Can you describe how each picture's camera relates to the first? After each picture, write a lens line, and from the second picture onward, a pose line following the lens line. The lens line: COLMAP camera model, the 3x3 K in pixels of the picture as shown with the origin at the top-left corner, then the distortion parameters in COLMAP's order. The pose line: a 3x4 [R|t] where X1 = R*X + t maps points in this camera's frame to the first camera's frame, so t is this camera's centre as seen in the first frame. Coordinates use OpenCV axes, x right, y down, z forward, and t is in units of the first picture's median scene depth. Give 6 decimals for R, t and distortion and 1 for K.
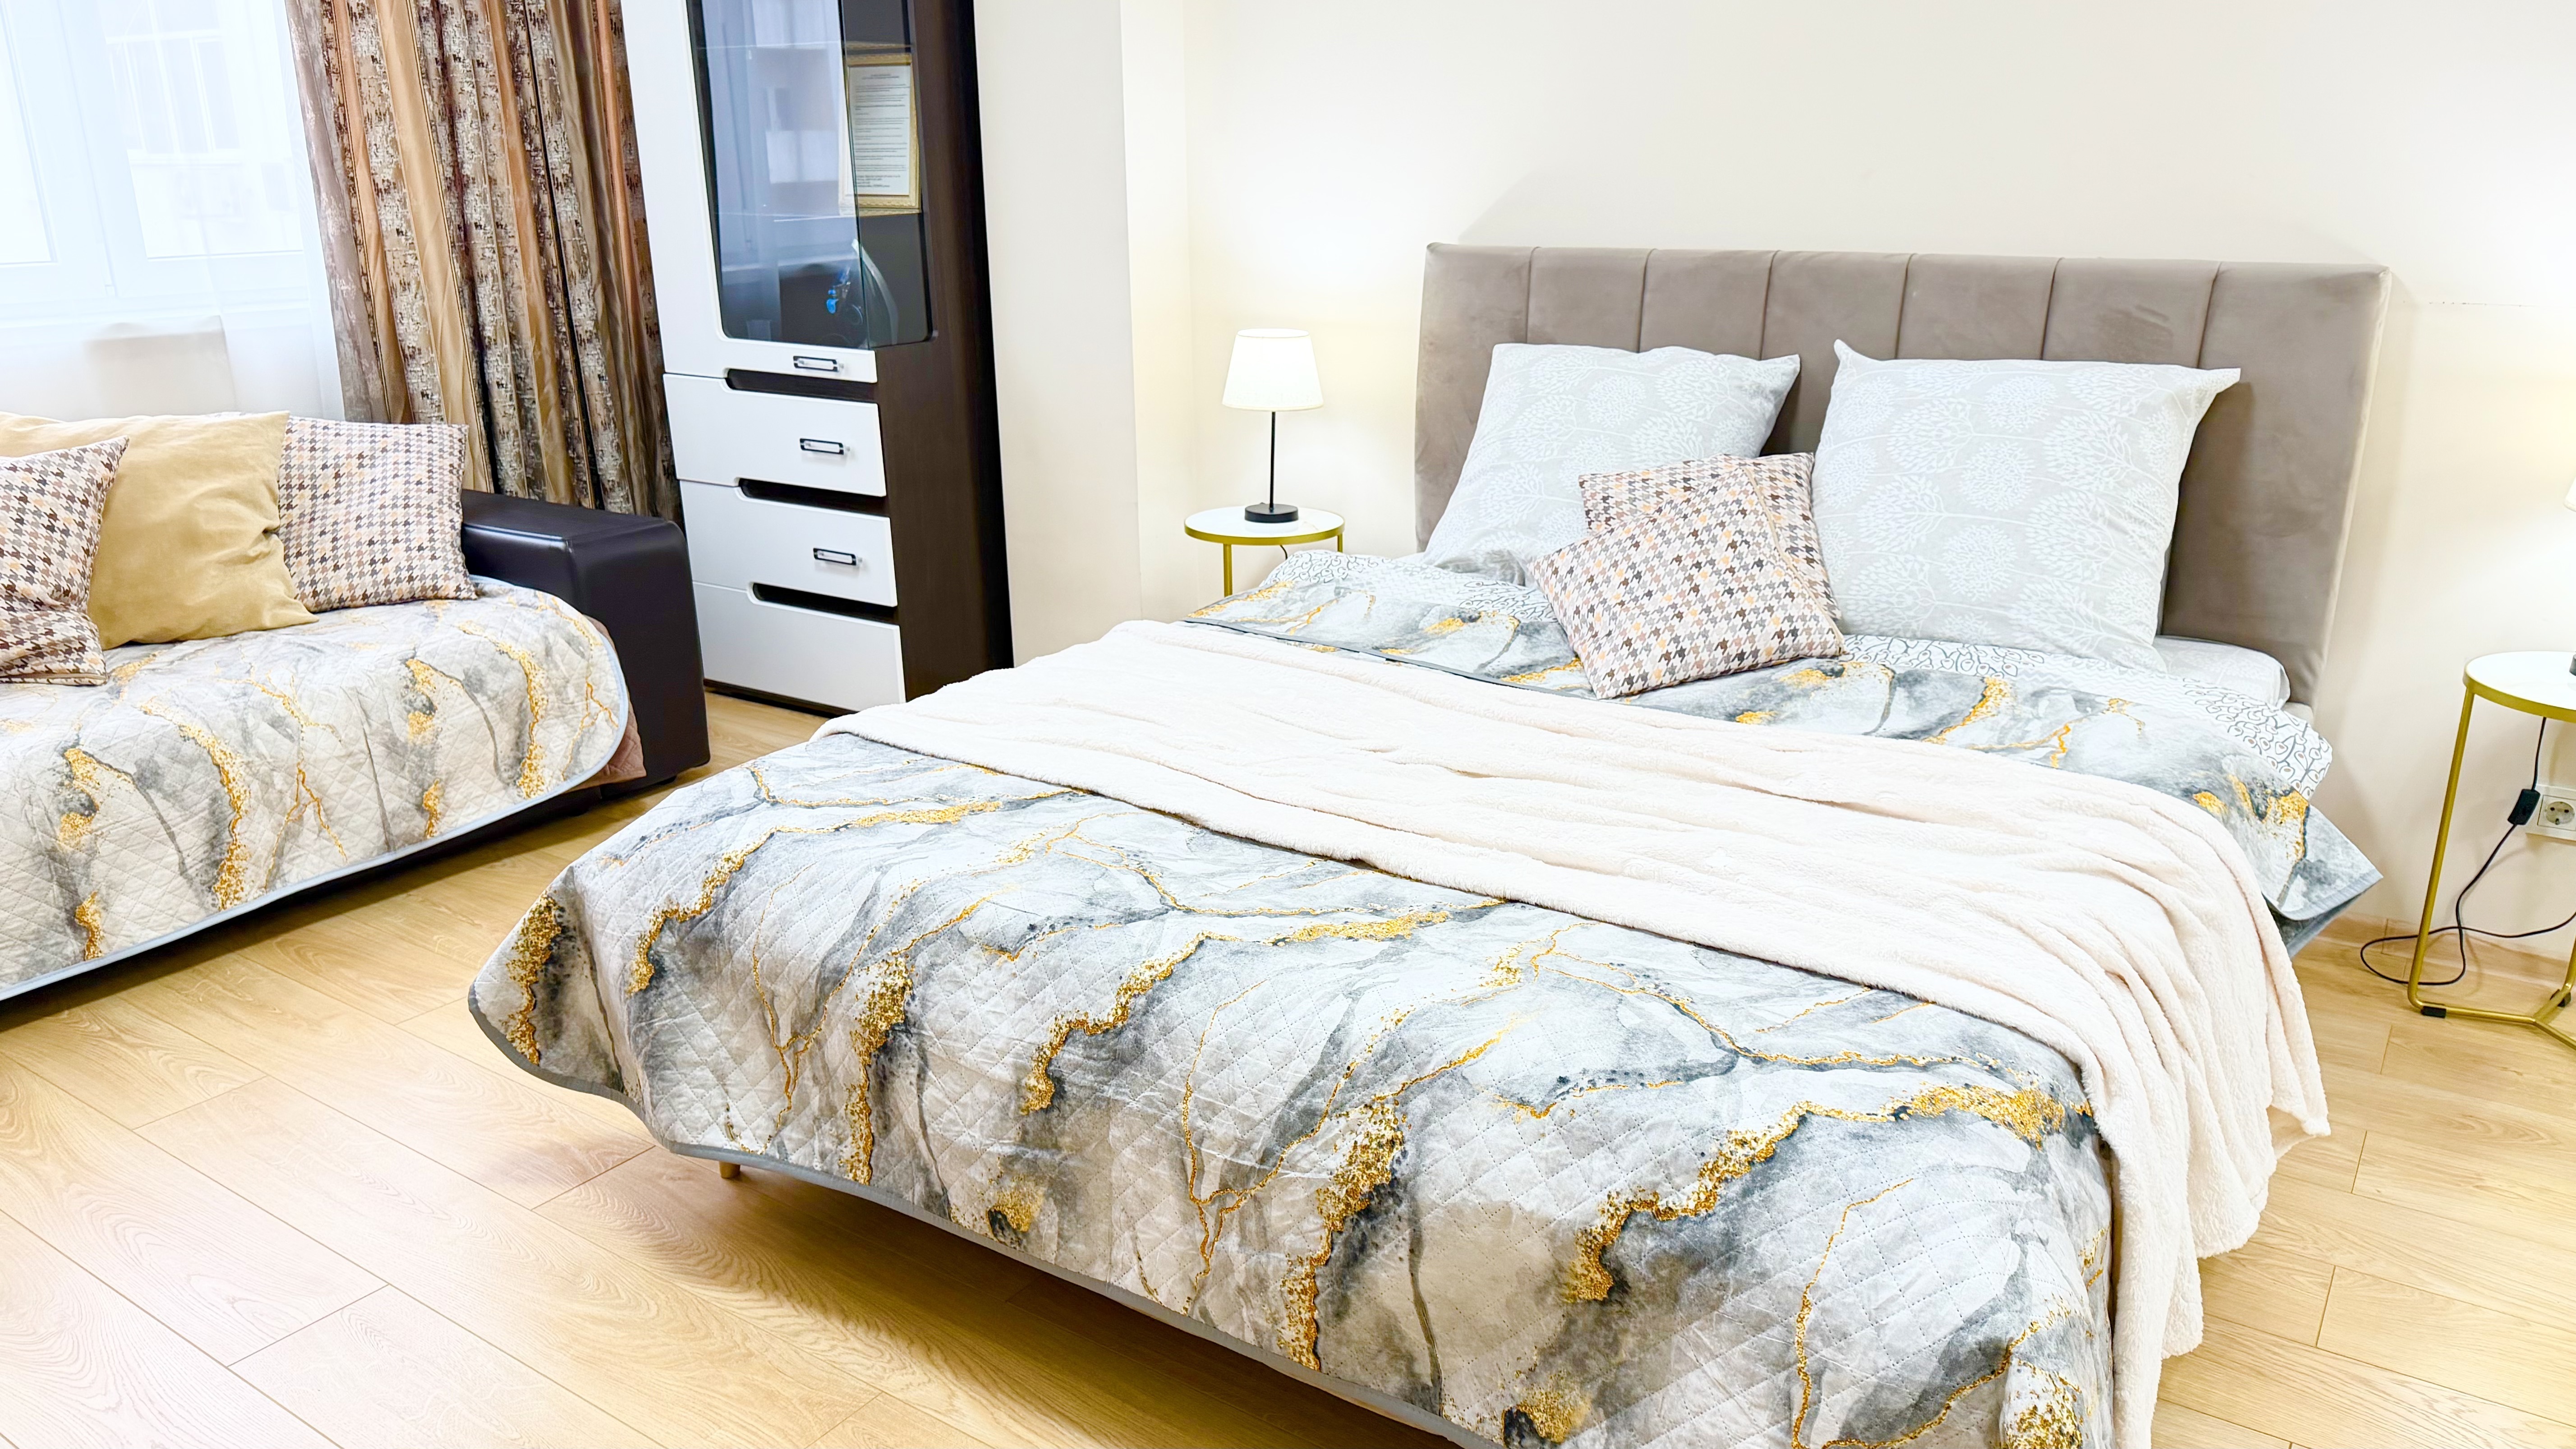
lens RADIAL K [[1826.0, 0, 1274.8], [0, 1826.0, 726.9], [0, 0, 1]] dist [0.135566, -0.212163]
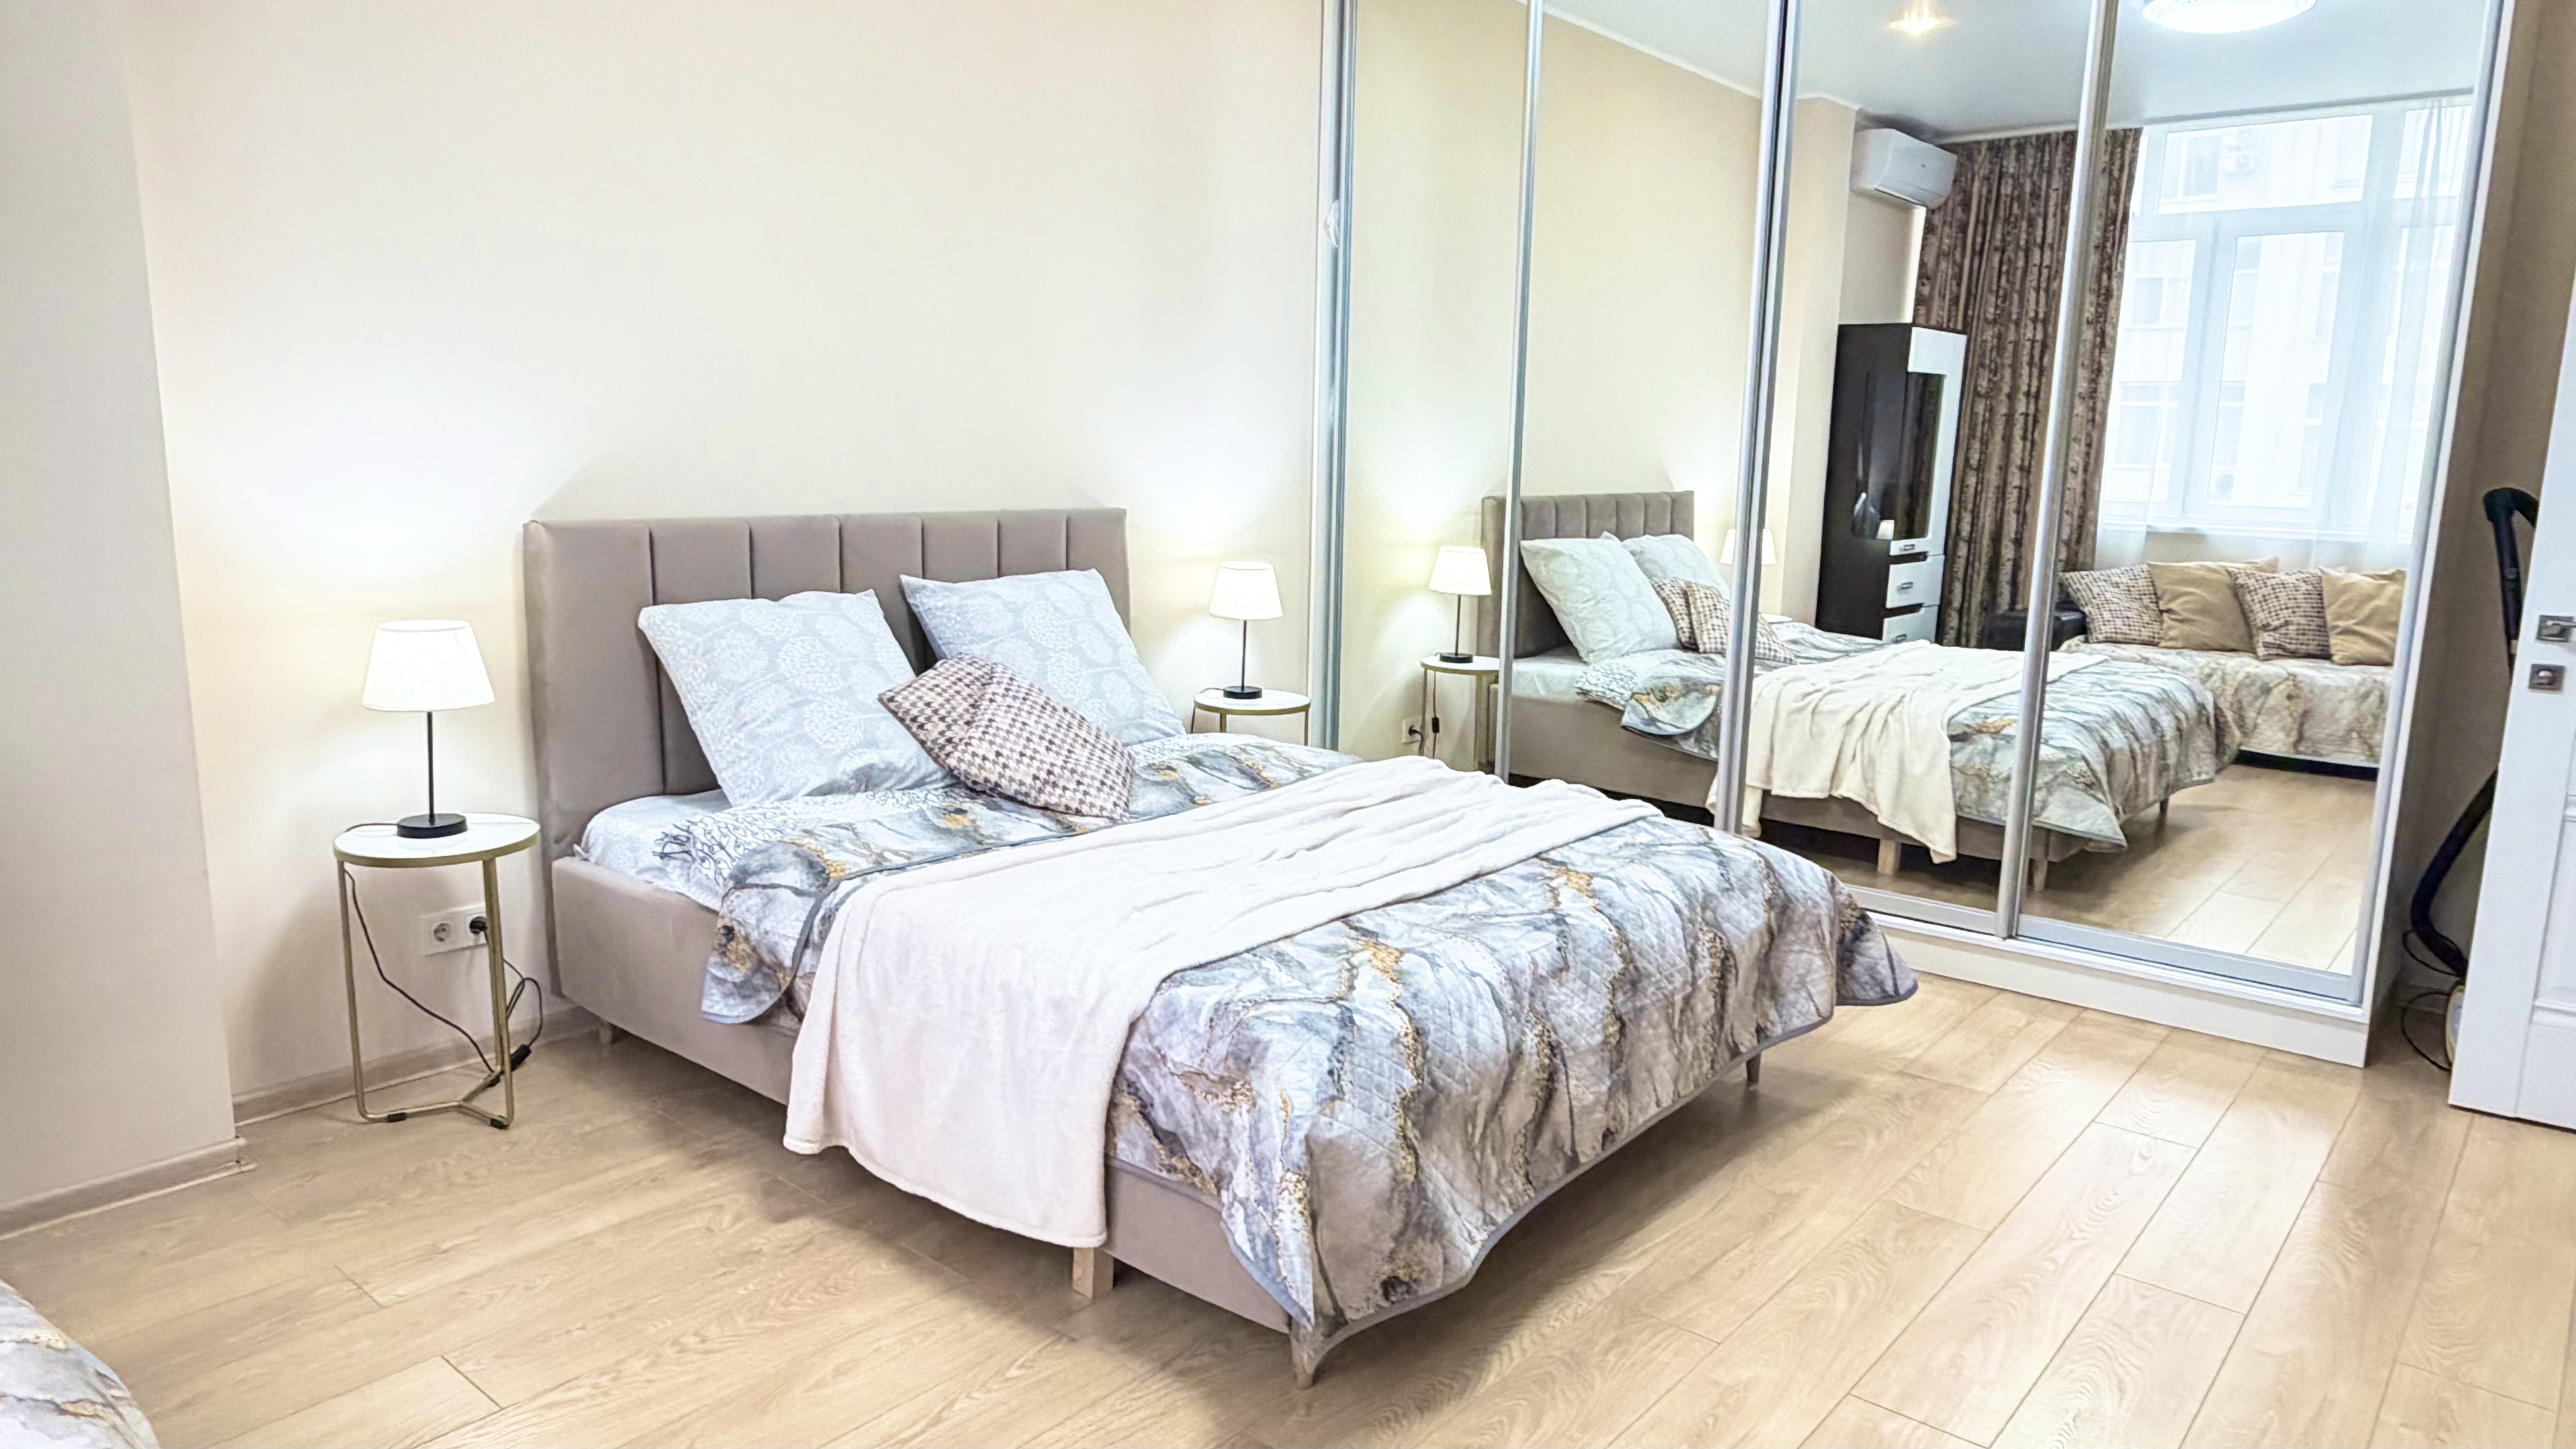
lens RADIAL K [[1636.6, 0, 1274.3], [0, 1636.6, 723.6], [0, 0, 1]] dist [-0.000097, 0.003940]
pose [[0.097440, -0.163690, 0.981688, -1.011670], [0.278525, 0.951453, 0.131003, -0.215955], [-0.955473, 0.260660, 0.138301, 0.691662]]
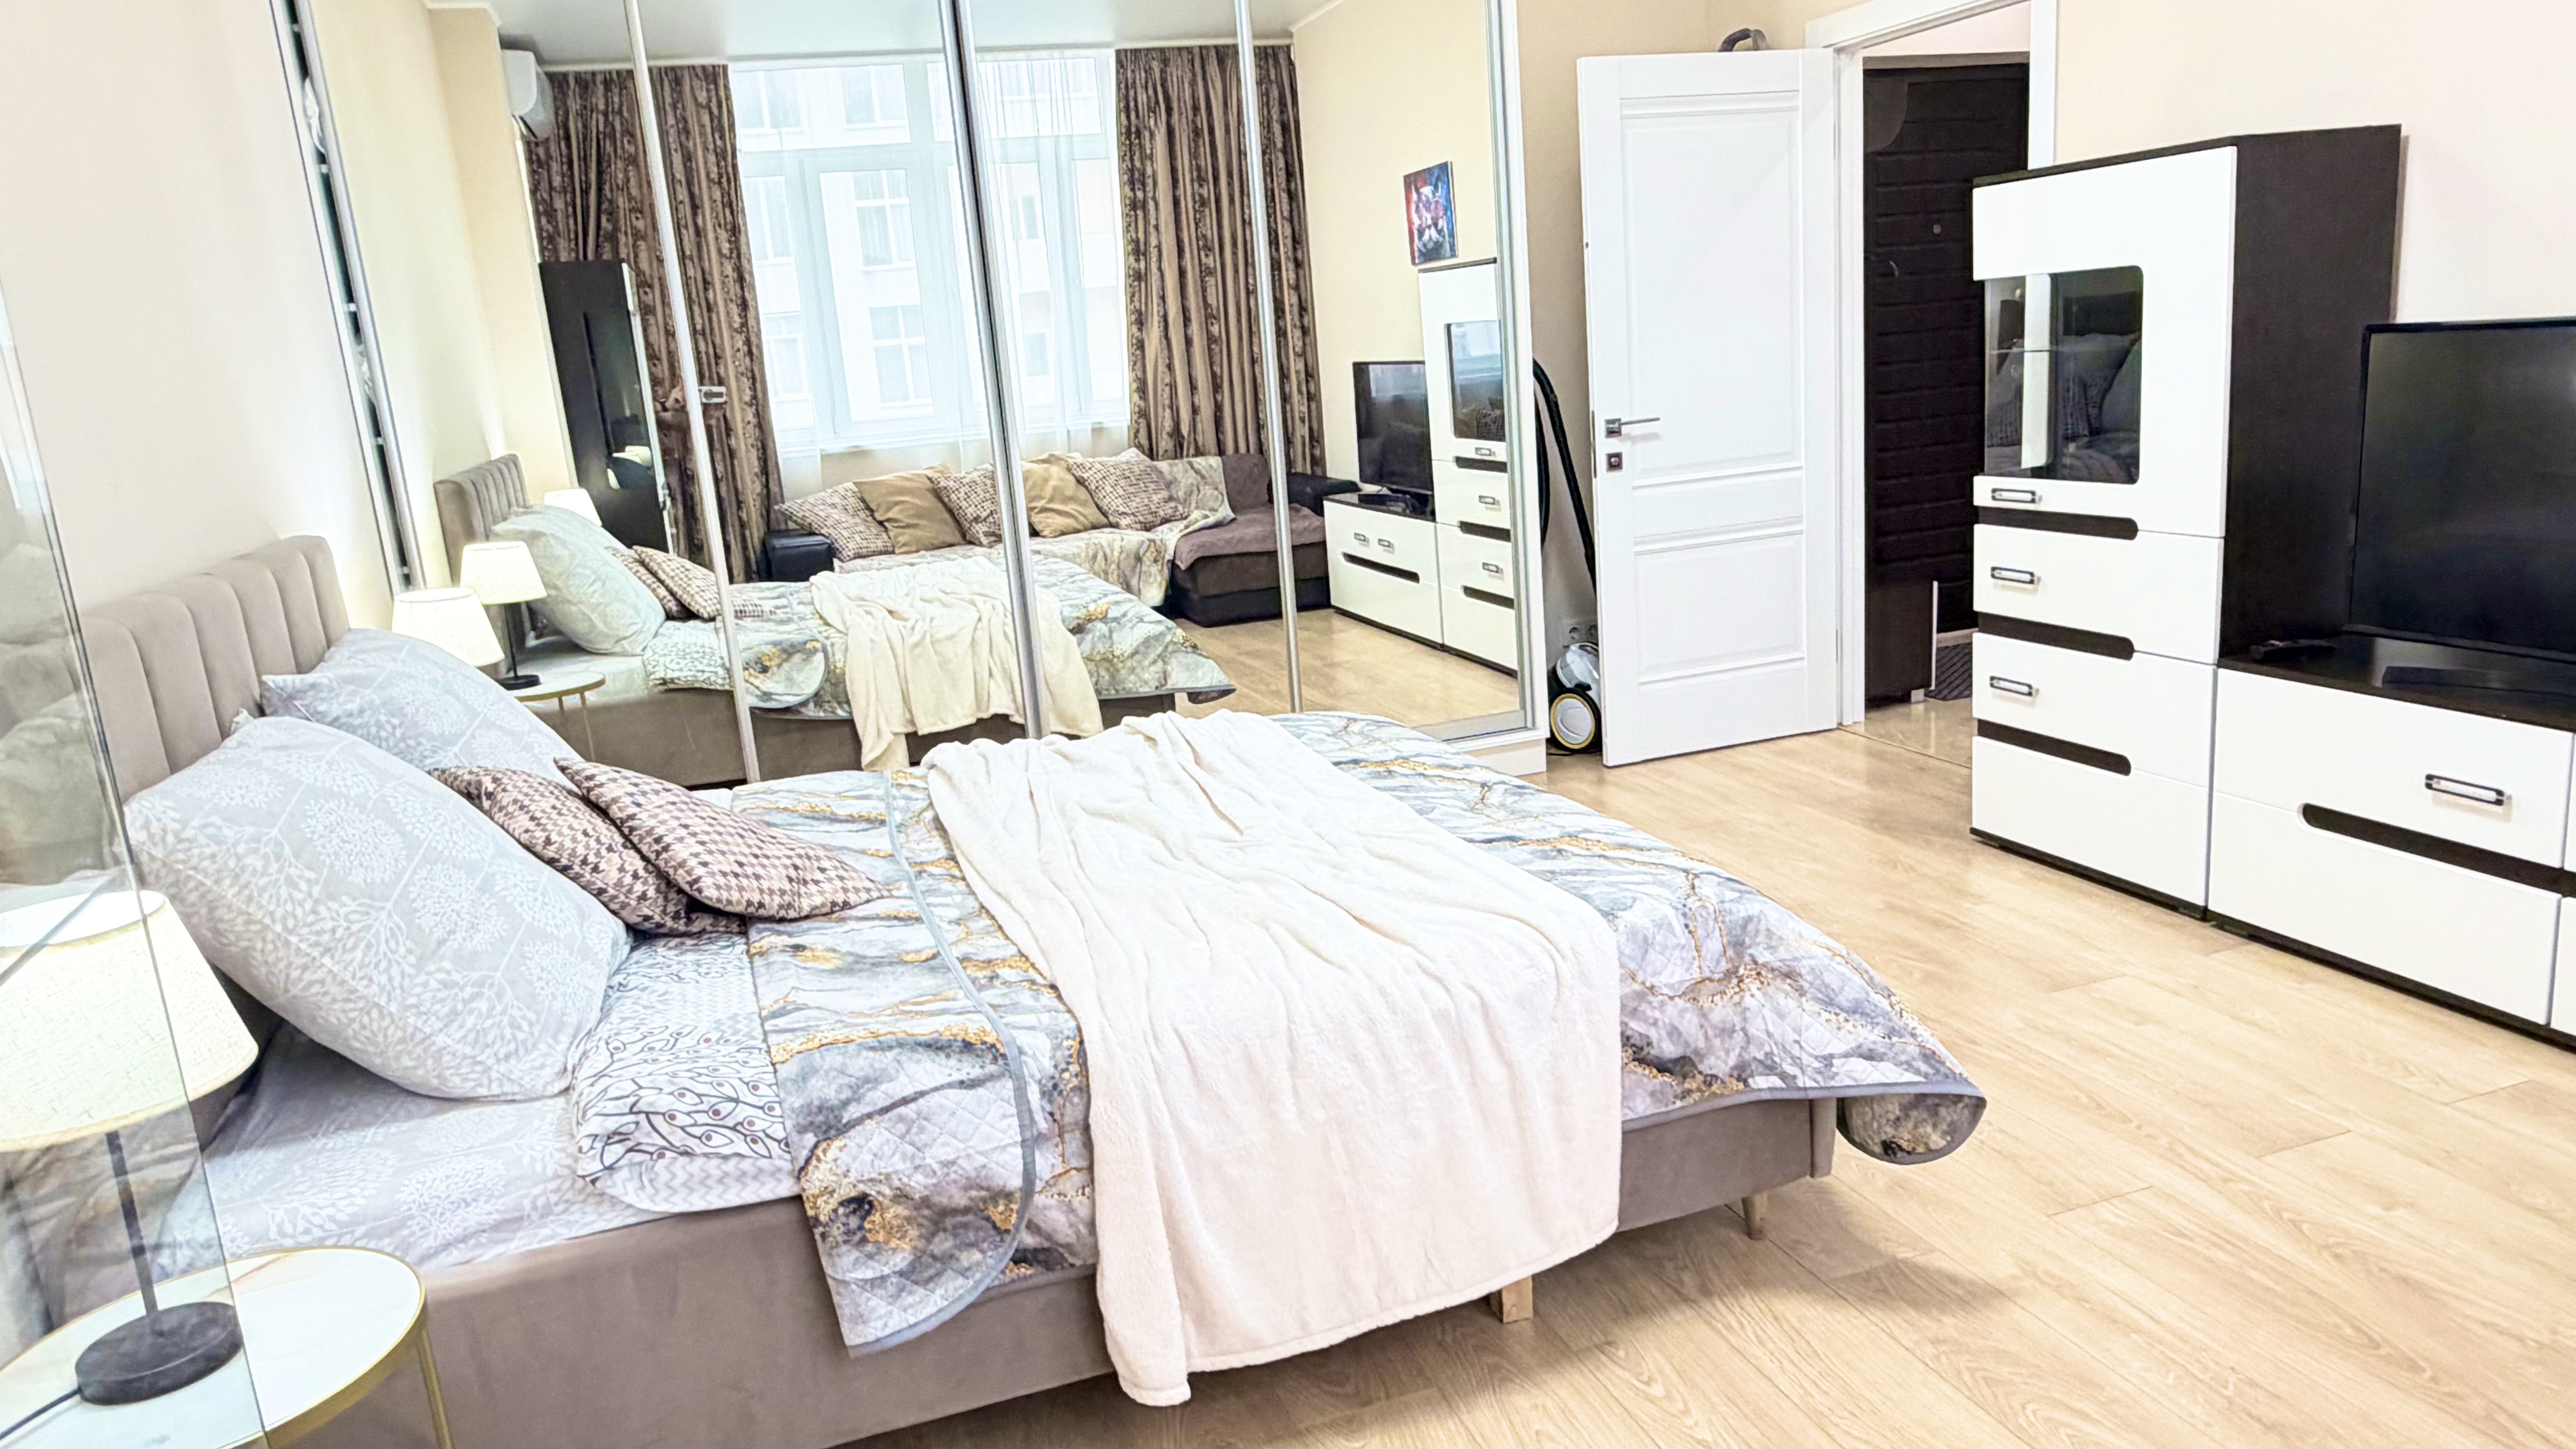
lens RADIAL K [[1684.7, 0, 1280.1], [0, 1684.7, 736.3], [0, 0, 1]] dist [0.002357, 0.002067]
pose [[-0.800839, -0.066138, 0.595217, -0.559703], [0.258692, 0.858173, 0.443416, -0.458180], [-0.540126, 0.509082, -0.670149, 1.461228]]
